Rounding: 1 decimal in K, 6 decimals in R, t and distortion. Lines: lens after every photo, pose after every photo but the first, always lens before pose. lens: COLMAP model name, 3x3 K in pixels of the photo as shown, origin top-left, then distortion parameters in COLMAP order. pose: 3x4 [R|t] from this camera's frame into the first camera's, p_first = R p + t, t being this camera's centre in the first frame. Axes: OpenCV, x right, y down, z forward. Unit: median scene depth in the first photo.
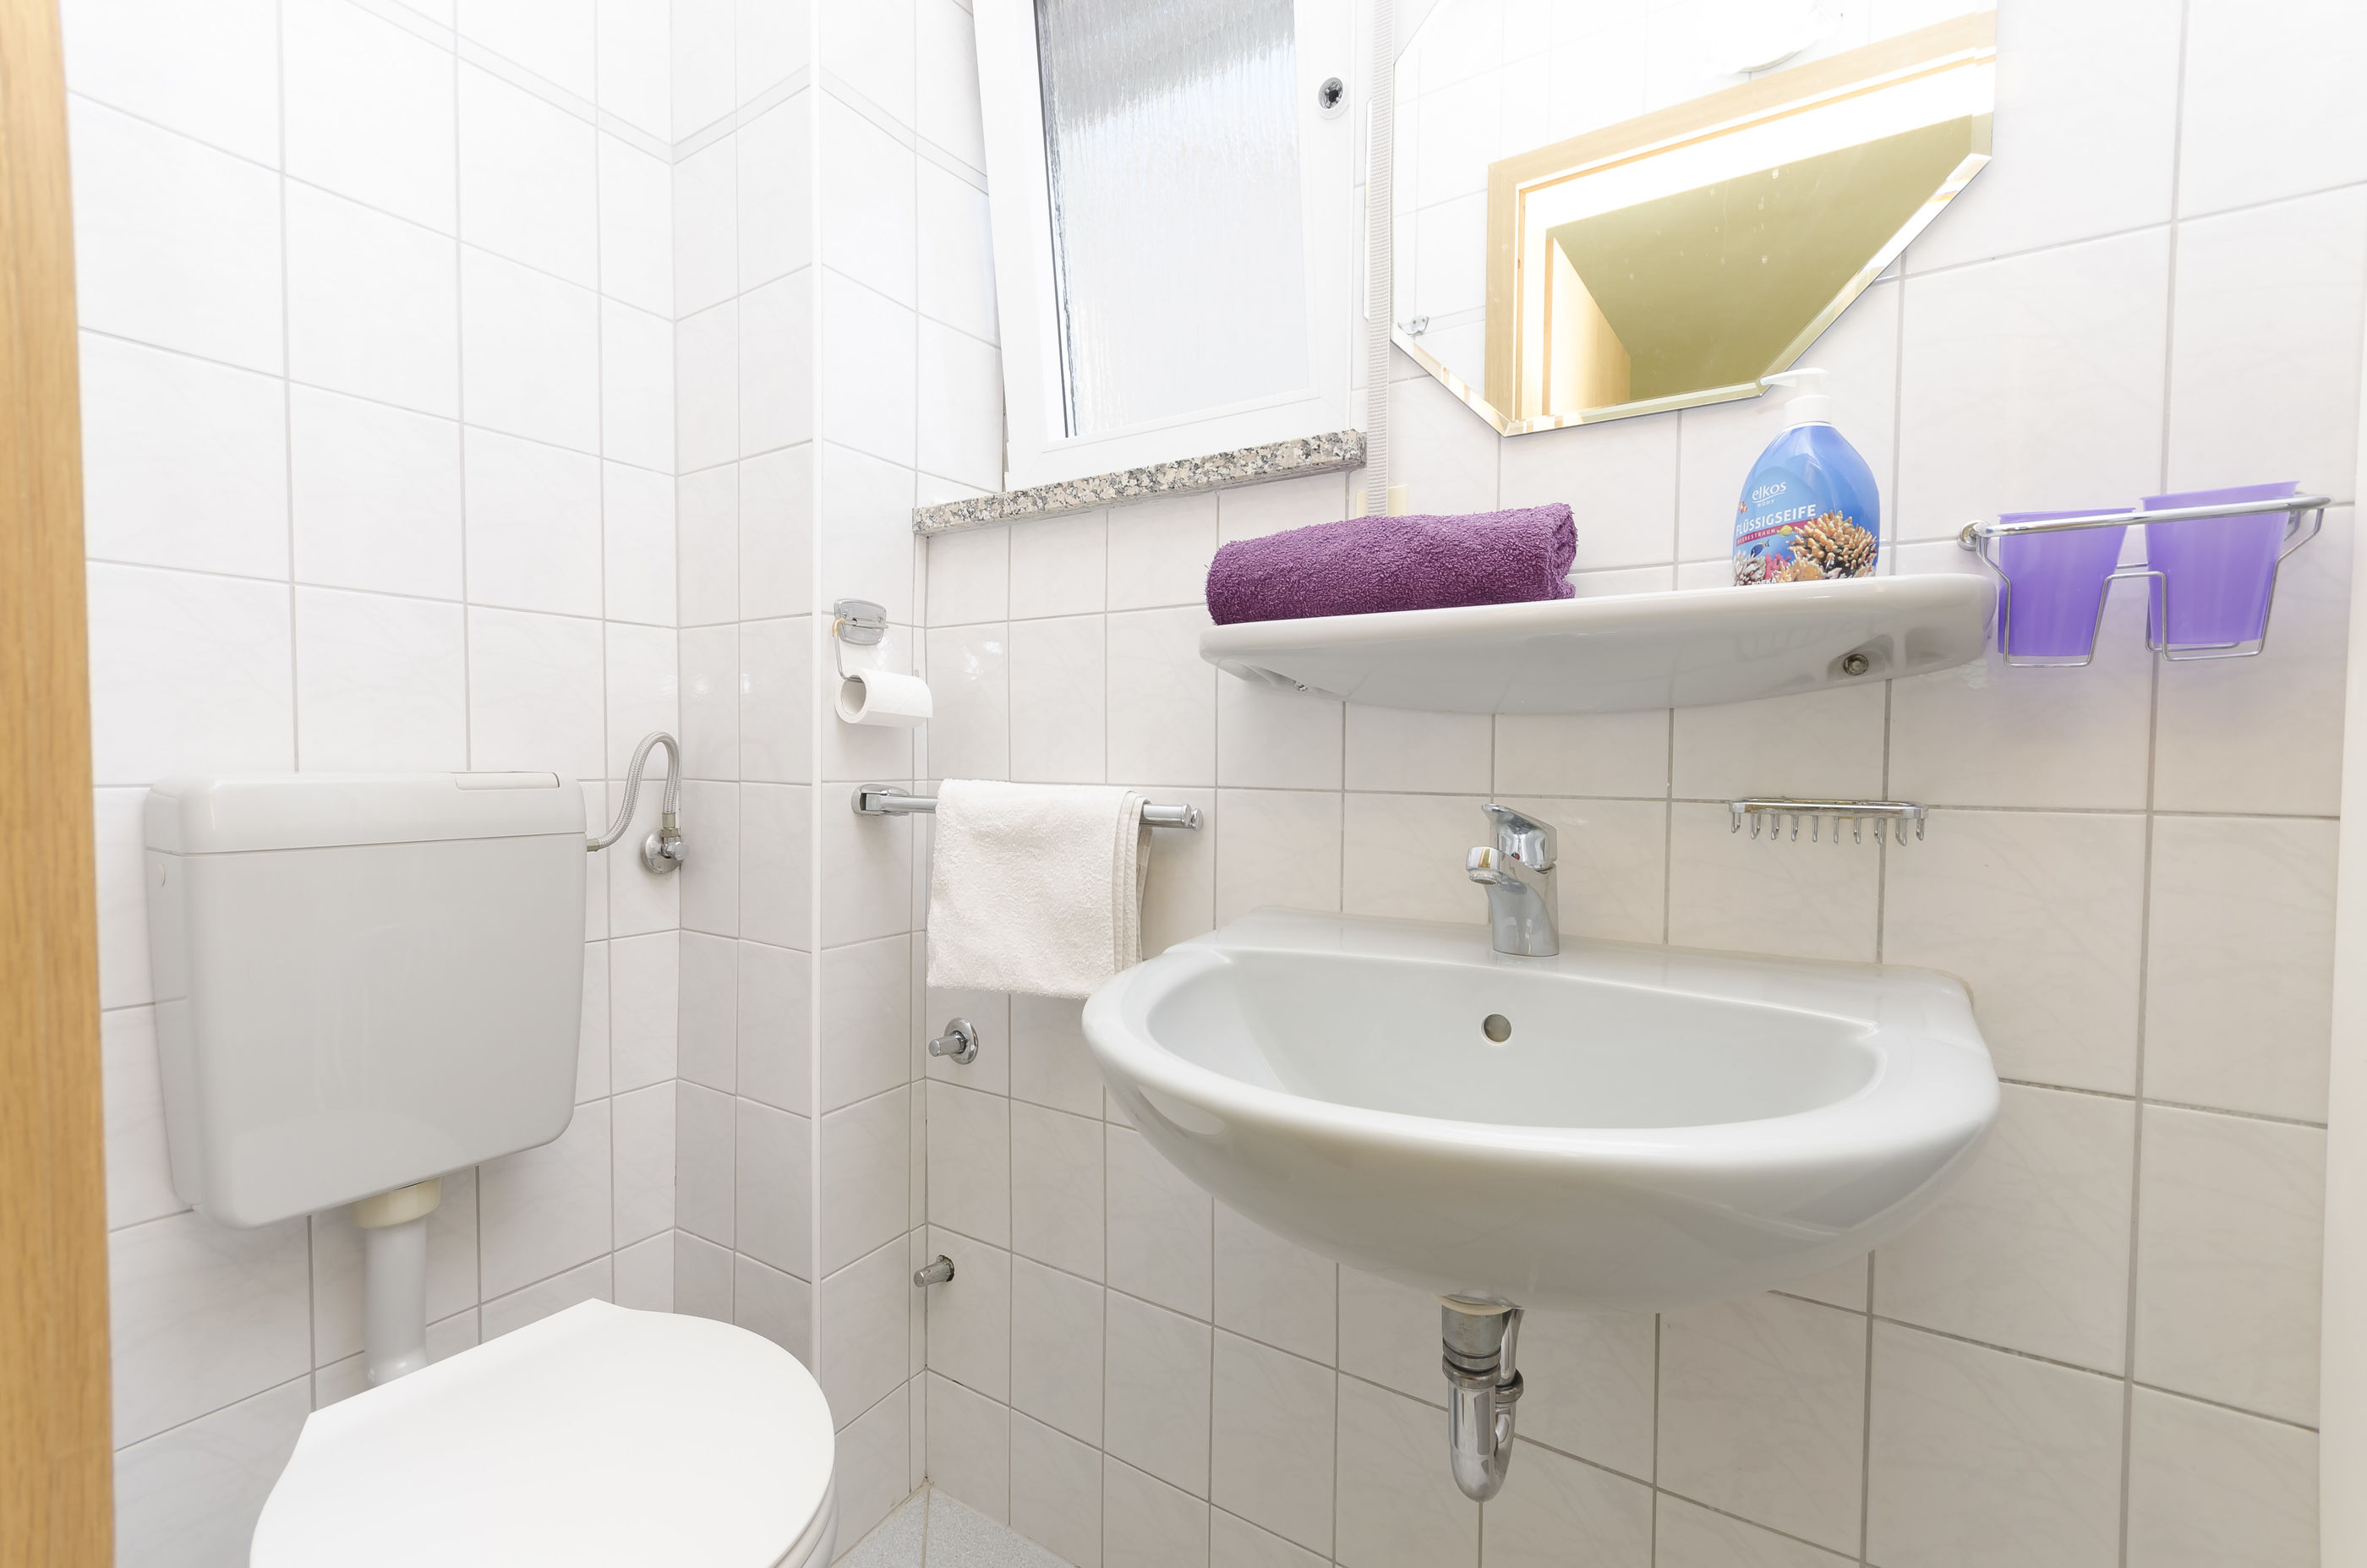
lens RADIAL K [[1042.5, 0, 1174.2], [0, 1042.5, 788.9], [0, 0, 1]] dist [0.003263, 0.000952]
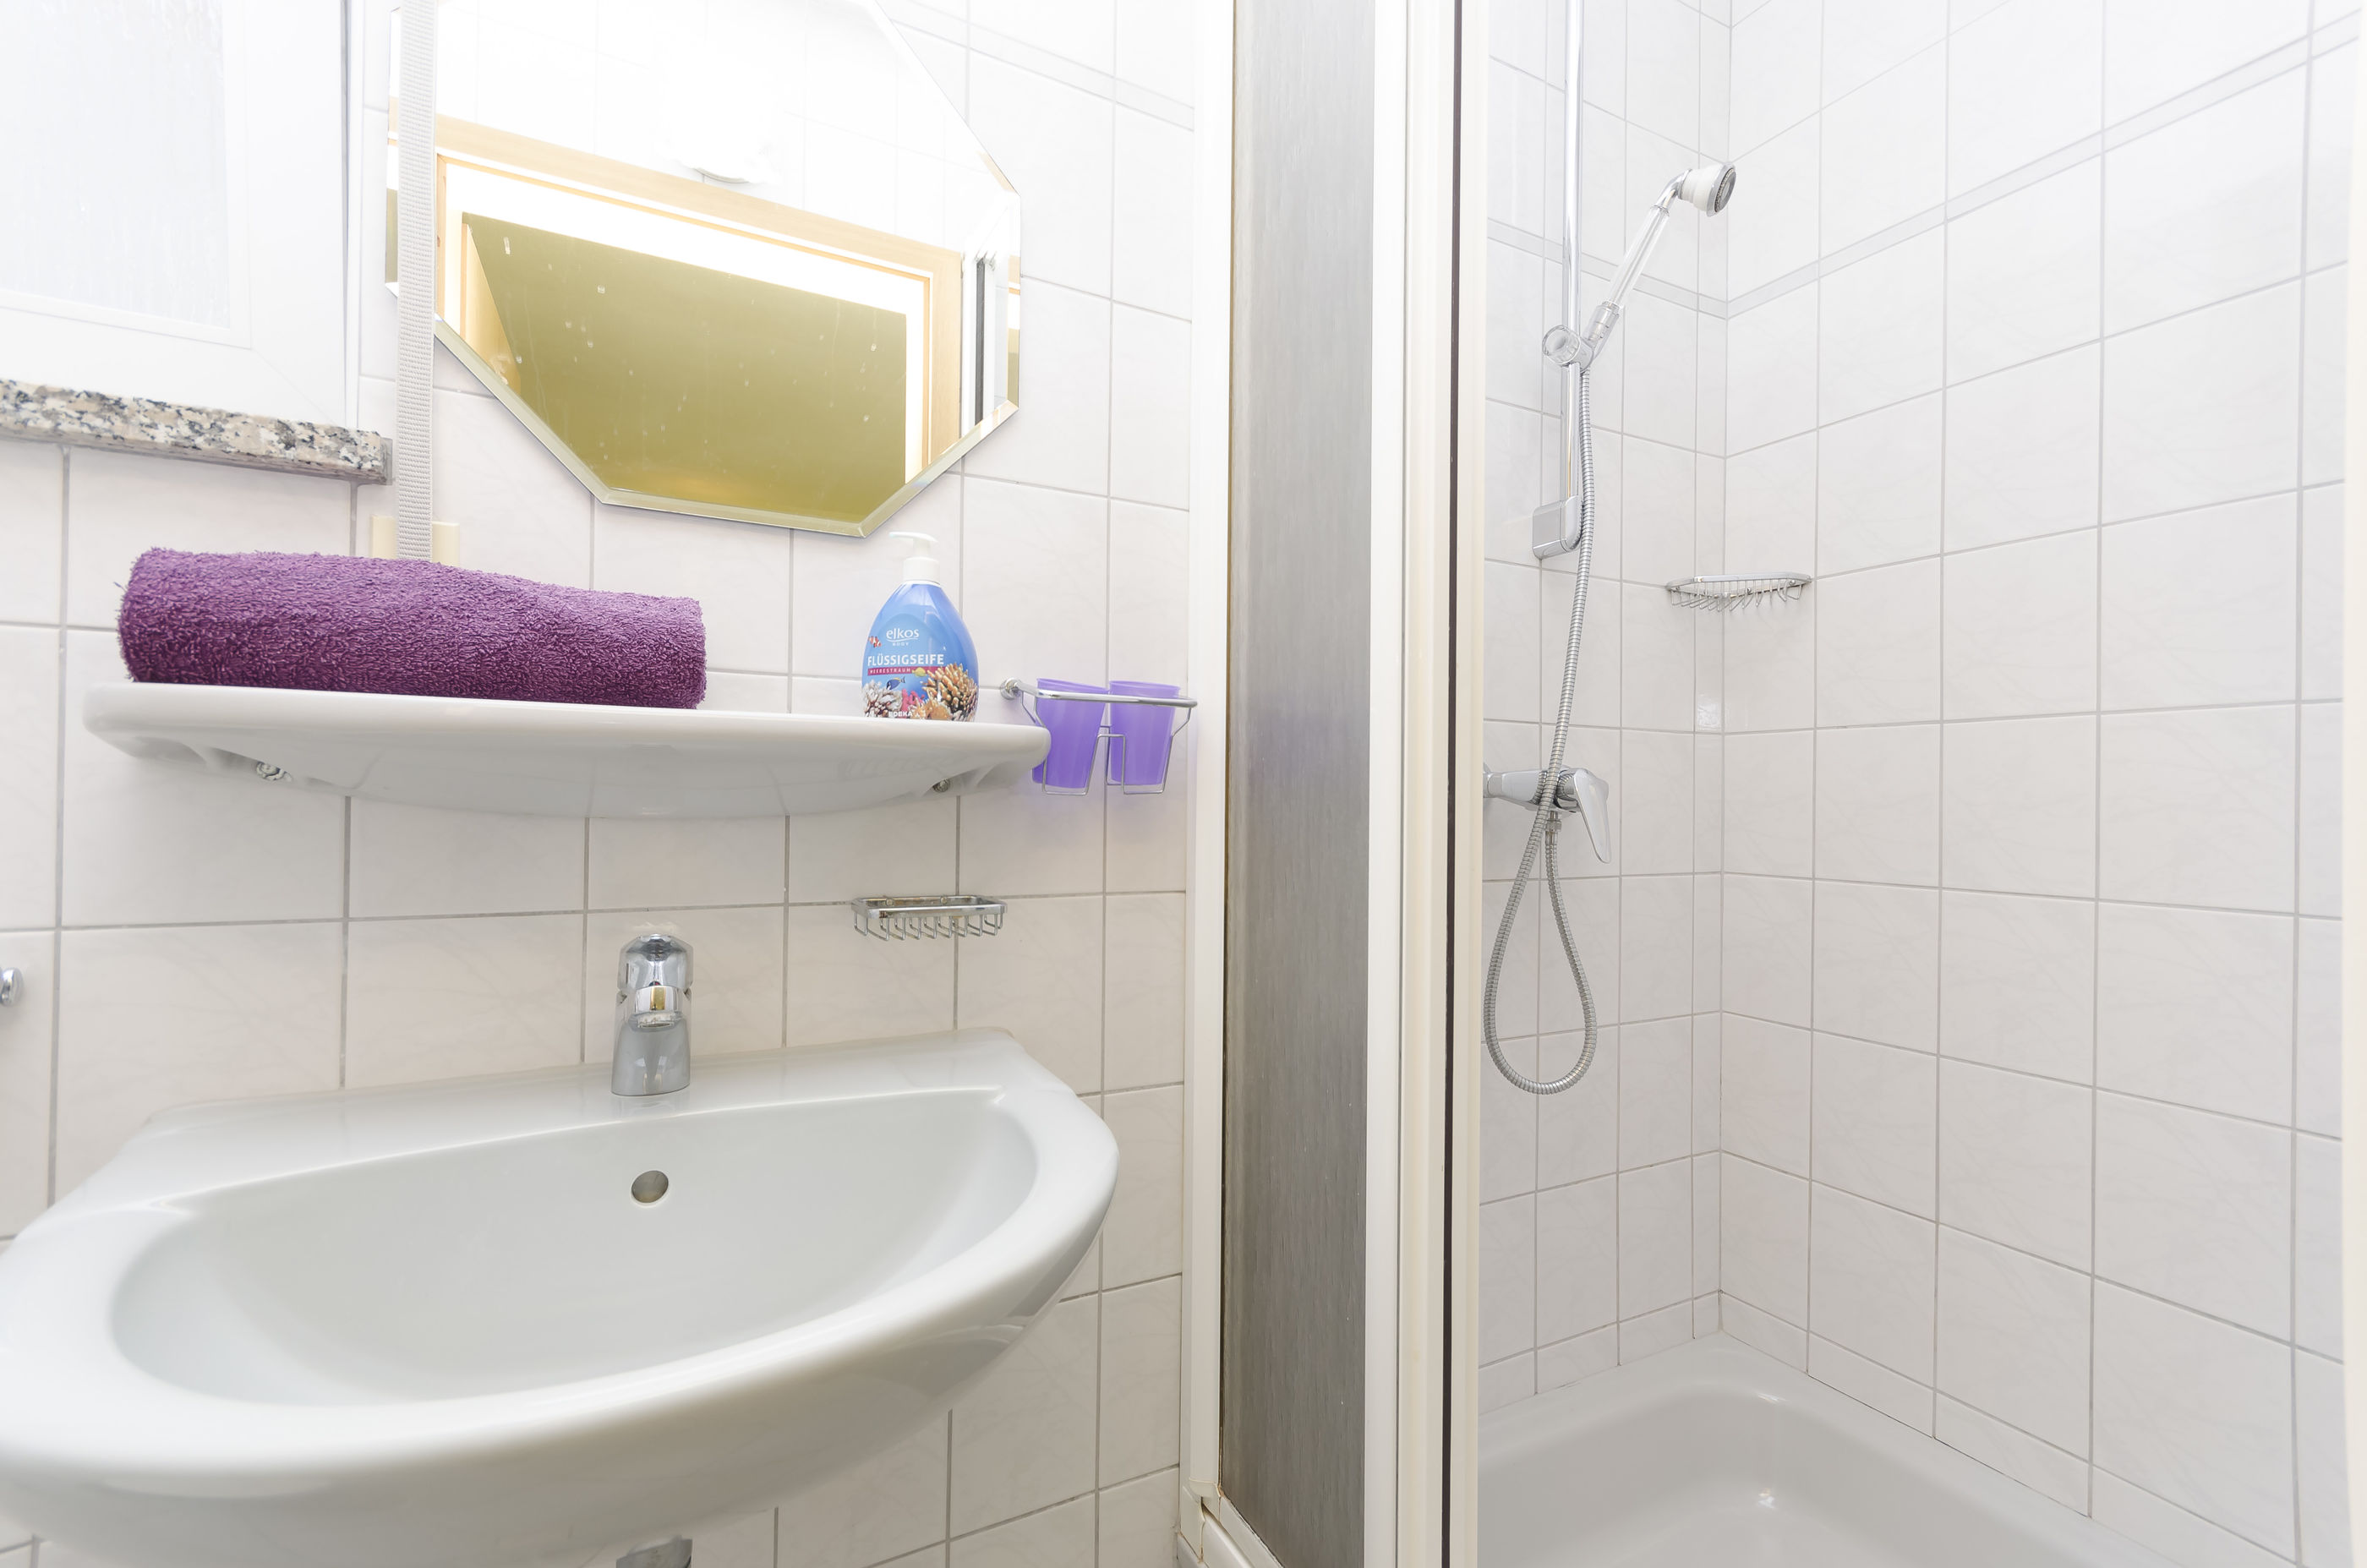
lens RADIAL K [[1042.5, 0, 1174.2], [0, 1042.5, 788.9], [0, 0, 1]] dist [0.003263, 0.000952]
pose [[0.473346, 0.003943, 0.880868, -0.248991], [0.017671, 0.999746, -0.013971, -0.083018], [-0.880699, 0.022178, 0.473157, 0.180203]]
